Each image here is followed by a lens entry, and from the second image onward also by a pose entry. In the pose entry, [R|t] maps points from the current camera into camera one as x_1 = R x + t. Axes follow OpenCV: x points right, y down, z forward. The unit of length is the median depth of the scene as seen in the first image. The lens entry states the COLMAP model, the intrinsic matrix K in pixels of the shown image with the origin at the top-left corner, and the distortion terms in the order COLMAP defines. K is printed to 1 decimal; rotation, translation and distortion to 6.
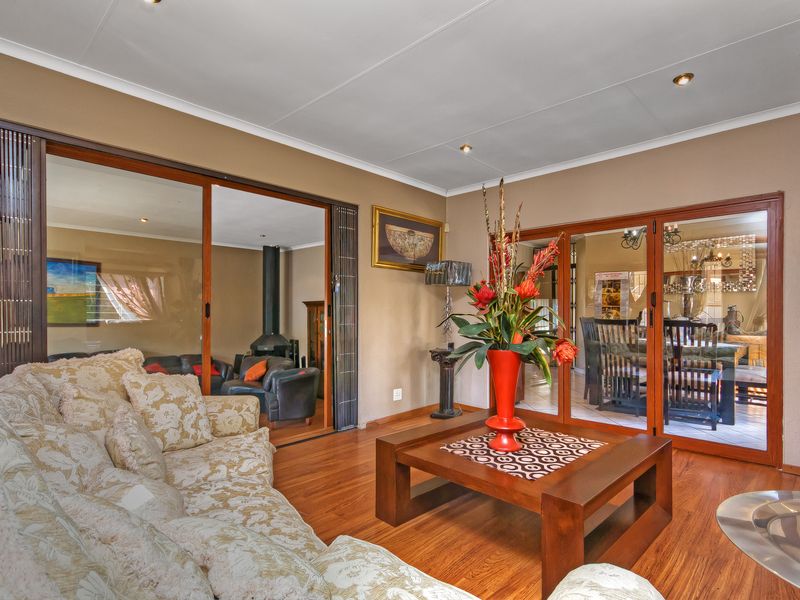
lens RADIAL K [[431.3, 0, 399.2], [0, 431.3, 316.8], [0, 0, 1]] dist [-0.000202, -0.000099]
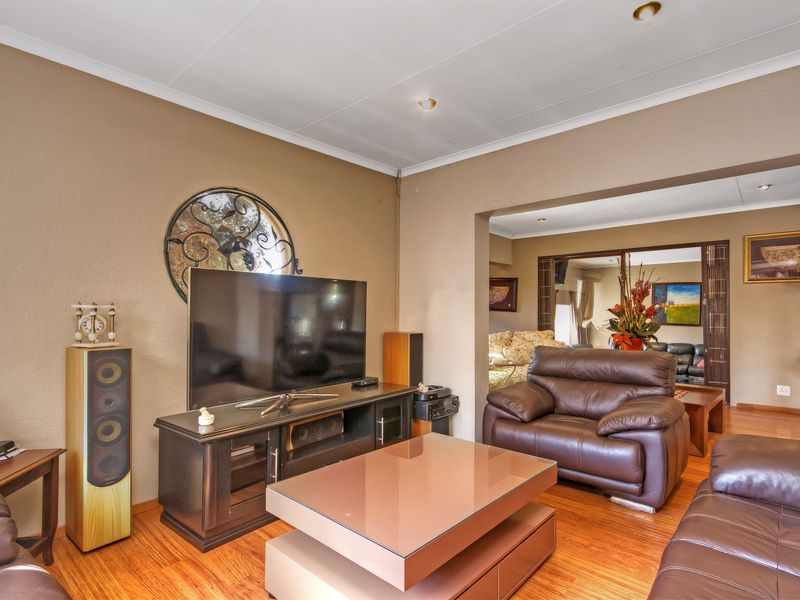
lens RADIAL K [[431.3, 0, 399.2], [0, 431.3, 316.8], [0, 0, 1]] dist [-0.000202, -0.000099]
pose [[0.036917, 0.004673, -0.999307, 1.190944], [-0.009284, 0.999948, 0.004333, -0.013822], [0.999275, 0.009117, 0.036958, -0.077558]]
